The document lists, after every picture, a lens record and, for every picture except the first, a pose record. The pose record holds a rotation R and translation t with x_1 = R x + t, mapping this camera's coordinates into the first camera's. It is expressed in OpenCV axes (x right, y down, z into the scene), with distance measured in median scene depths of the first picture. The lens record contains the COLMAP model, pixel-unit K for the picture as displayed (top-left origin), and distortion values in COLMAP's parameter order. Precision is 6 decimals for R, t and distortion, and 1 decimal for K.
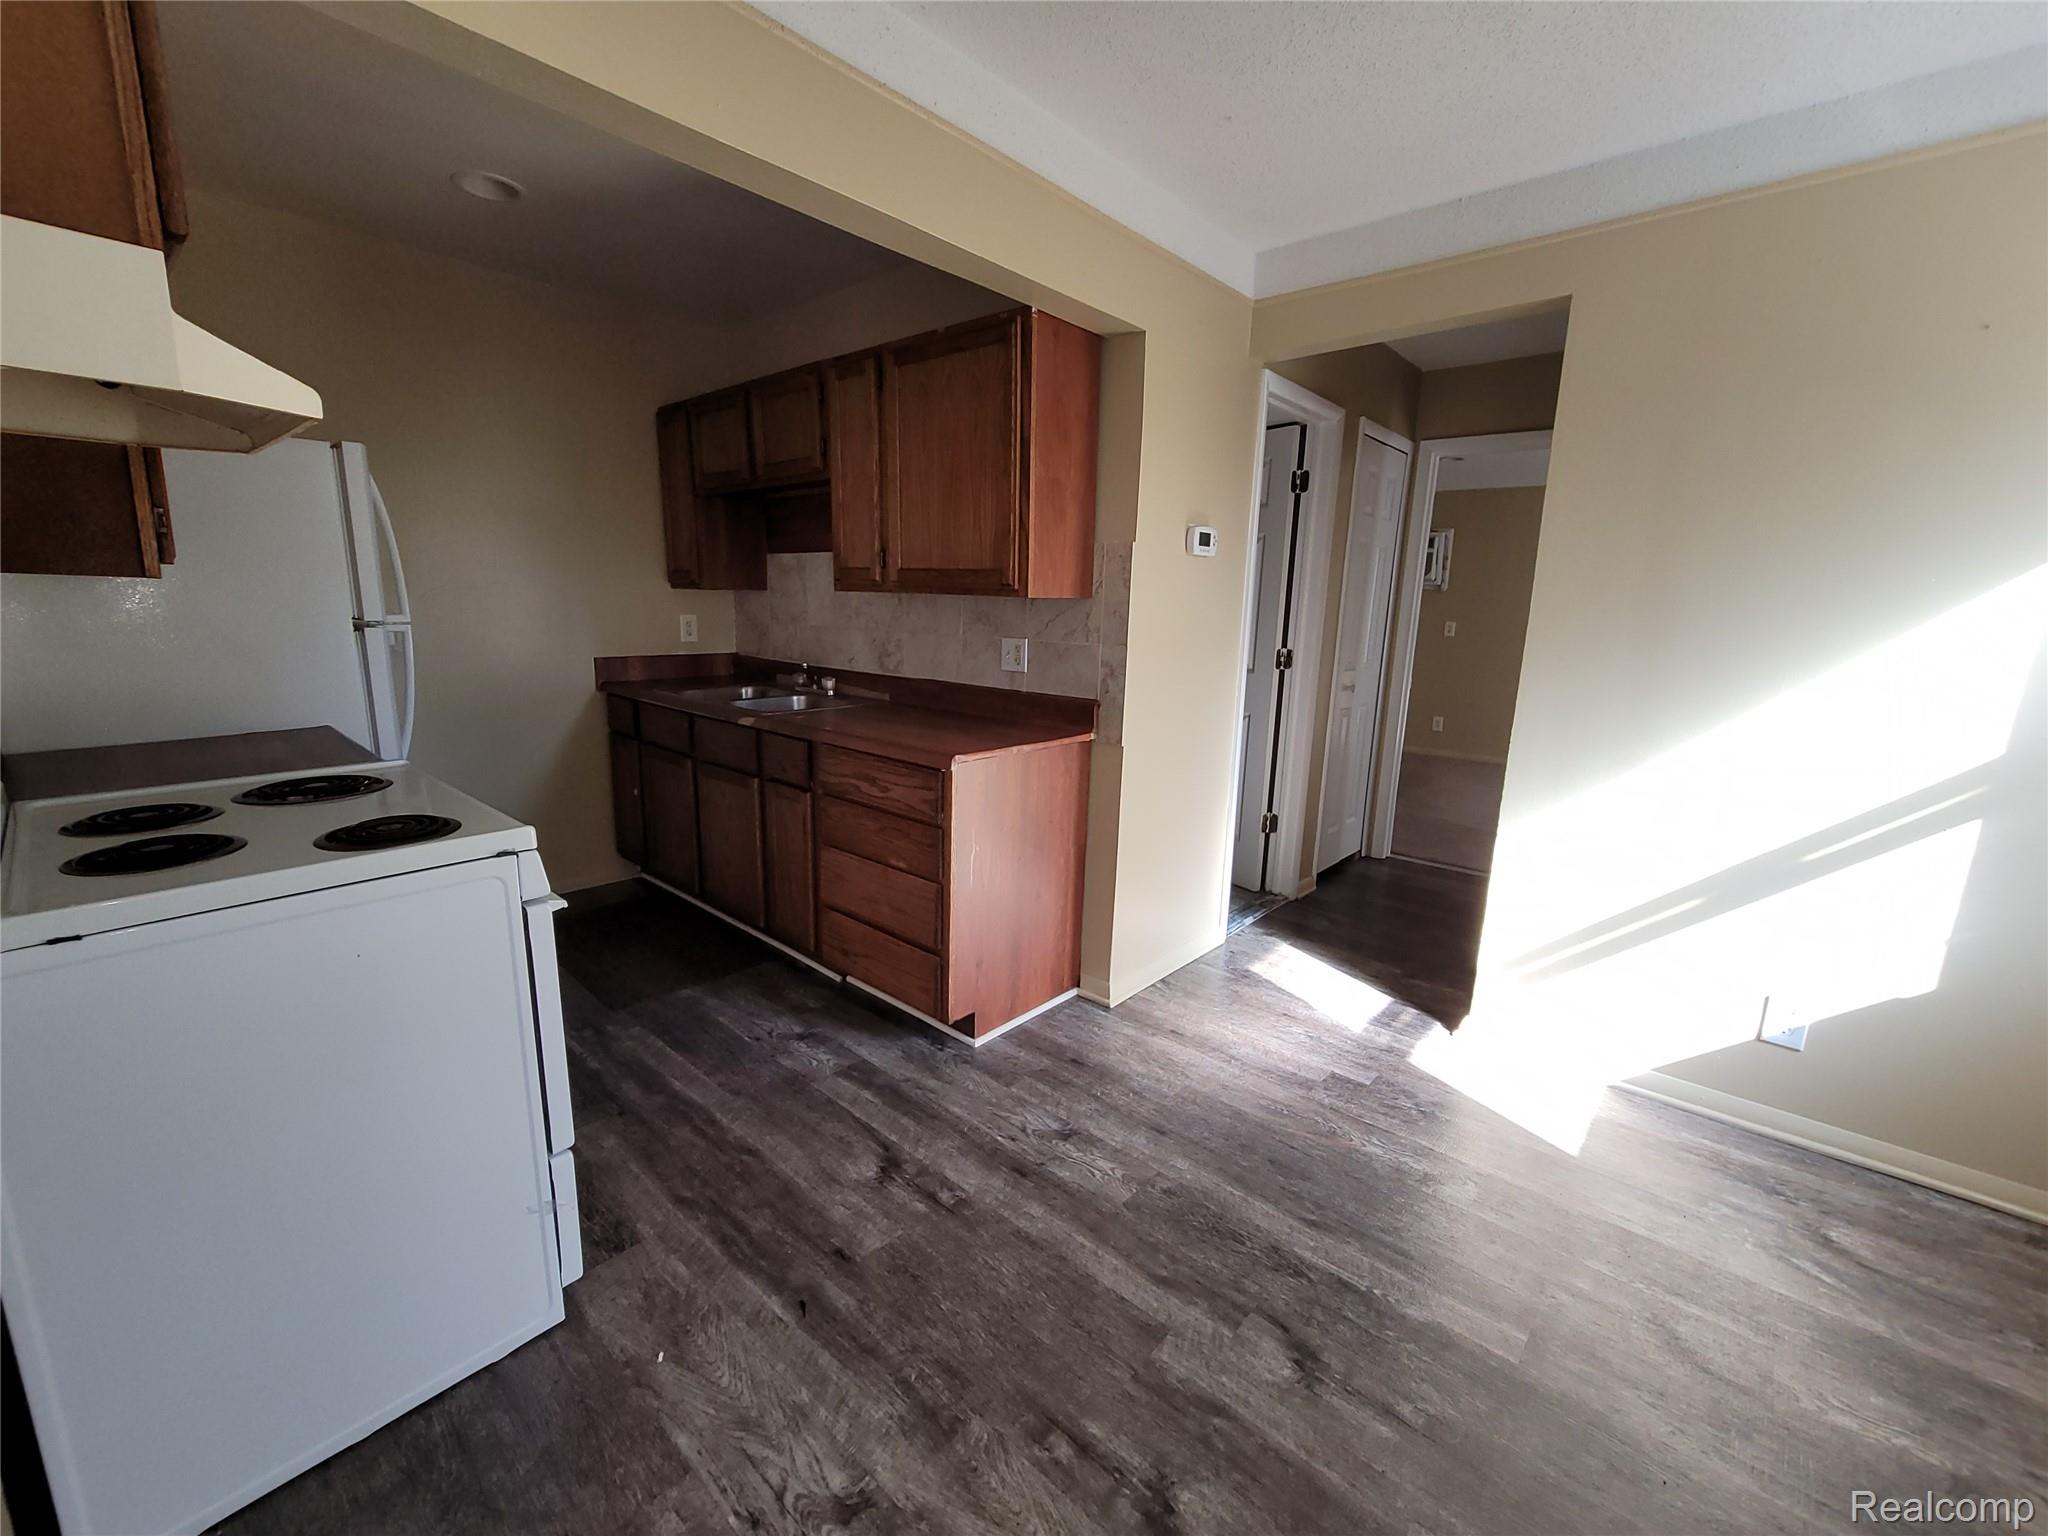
lens RADIAL K [[840.2, 0, 1026.7], [0, 840.2, 766.9], [0, 0, 1]] dist [-0.004154, 0.001038]
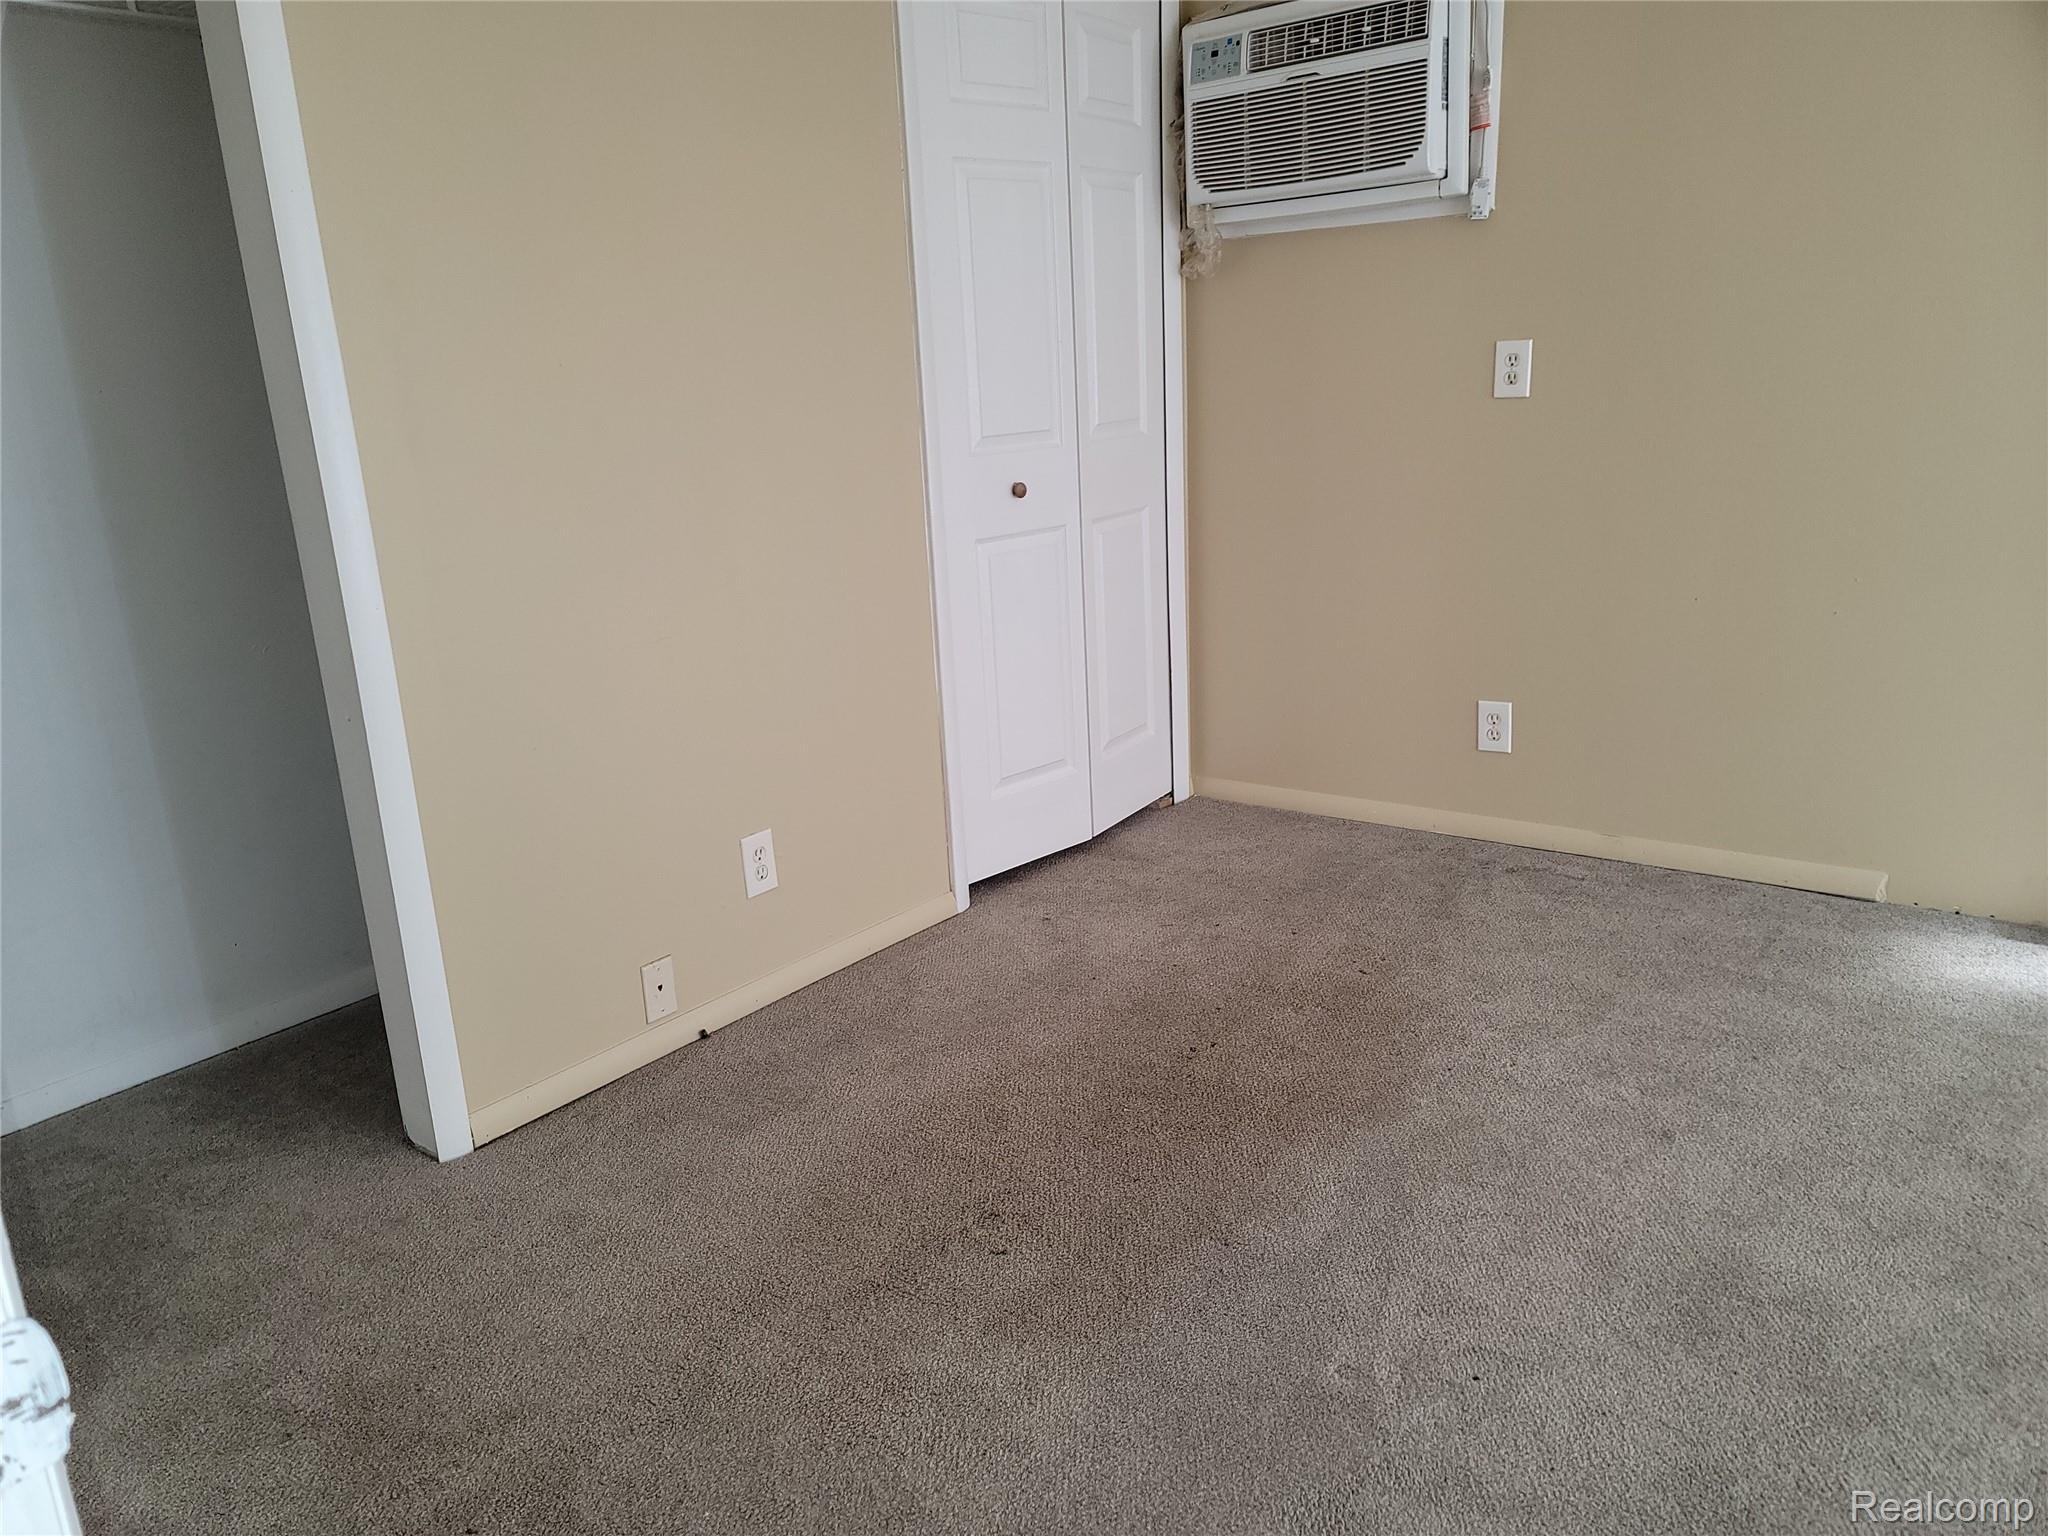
lens RADIAL K [[1496.6, 0, 1003.3], [0, 1496.6, 794.4], [0, 0, 1]] dist [0.093095, -0.083205]
pose [[0.994622, -0.096769, 0.036907, 0.927653], [0.093740, 0.992656, 0.076468, -0.246846], [-0.044035, -0.072597, 0.996389, 1.553114]]
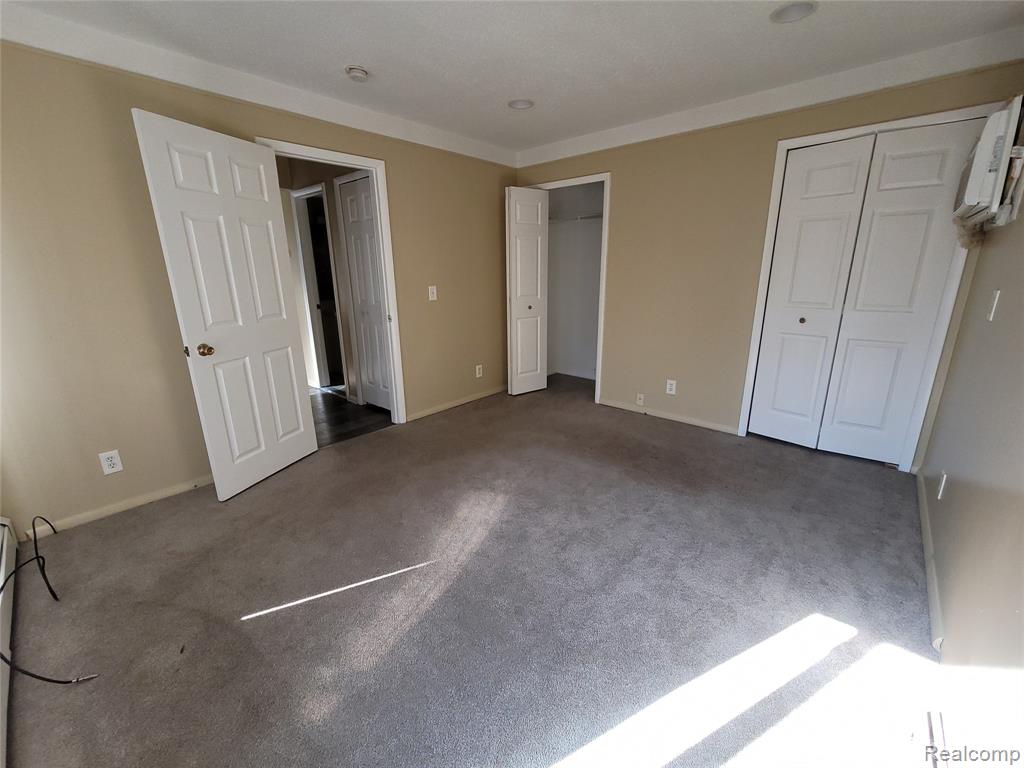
lens RADIAL K [[420.1, 0, 513.0], [0, 420.1, 381.9], [0, 0, 1]] dist [-0.004154, 0.001038]
pose [[-0.000711, 0.235967, -0.971761, 2.221070], [-0.186624, 0.954657, 0.231950, -0.377614], [0.982431, 0.181518, 0.043359, 2.143580]]
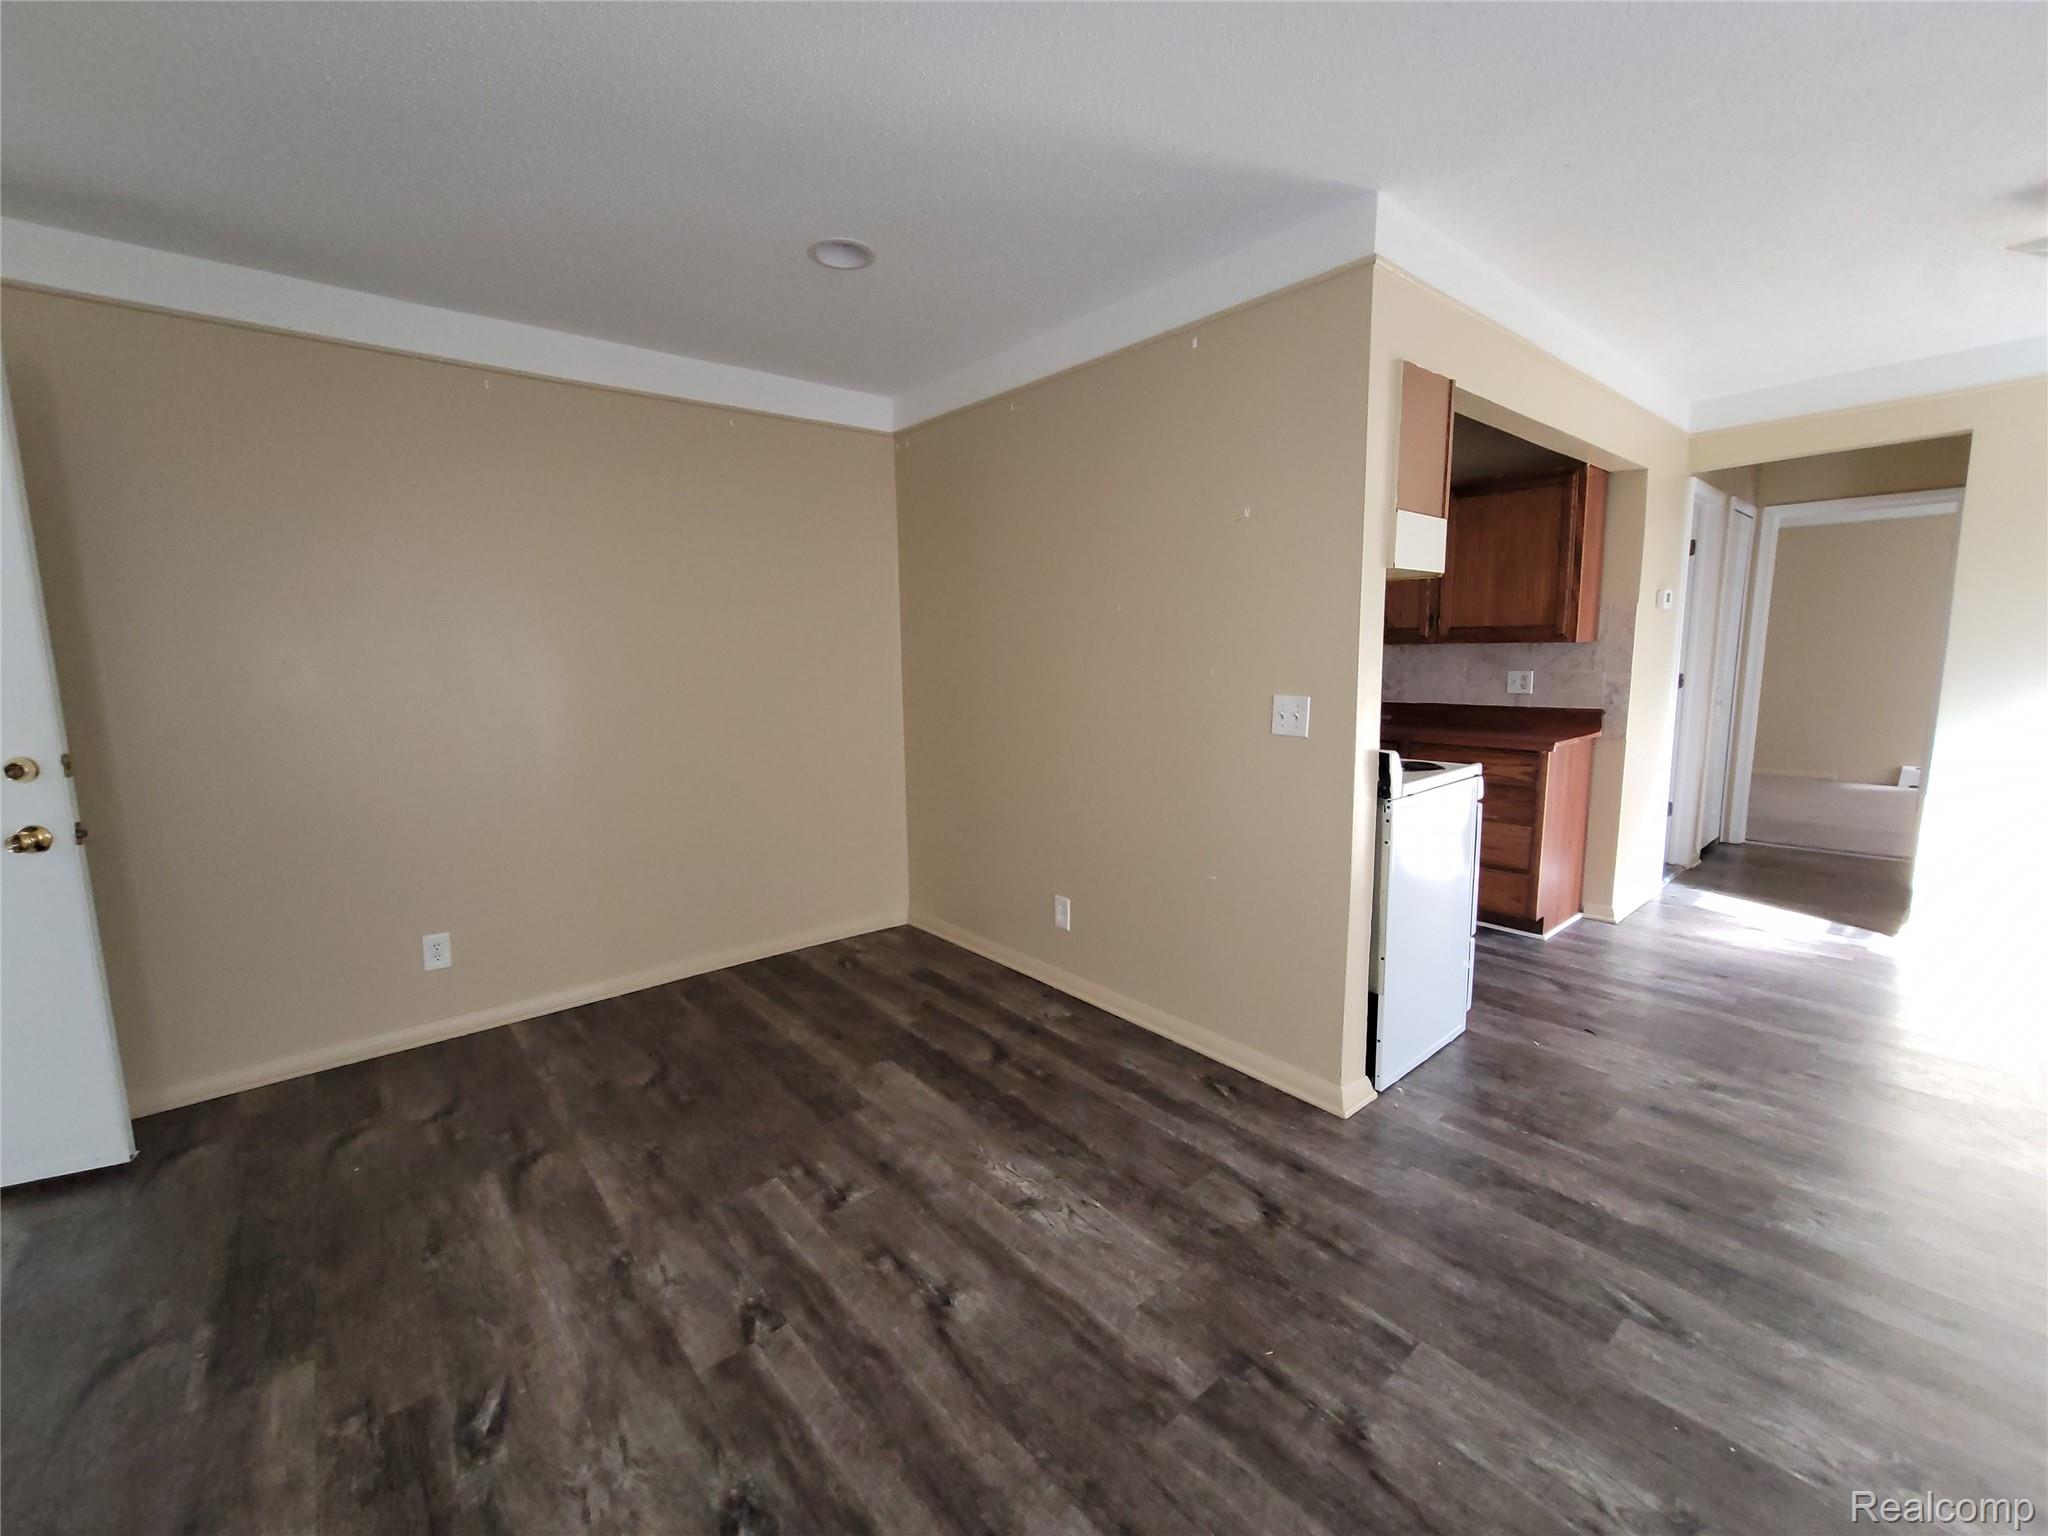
lens RADIAL K [[840.2, 0, 1030.8], [0, 840.2, 765.3], [0, 0, 1]] dist [-0.004154, 0.001038]
pose [[0.989408, -0.025213, -0.142953, -0.744838], [0.016244, 0.997845, -0.063570, 0.102006], [0.144247, 0.060574, 0.987686, -0.630302]]
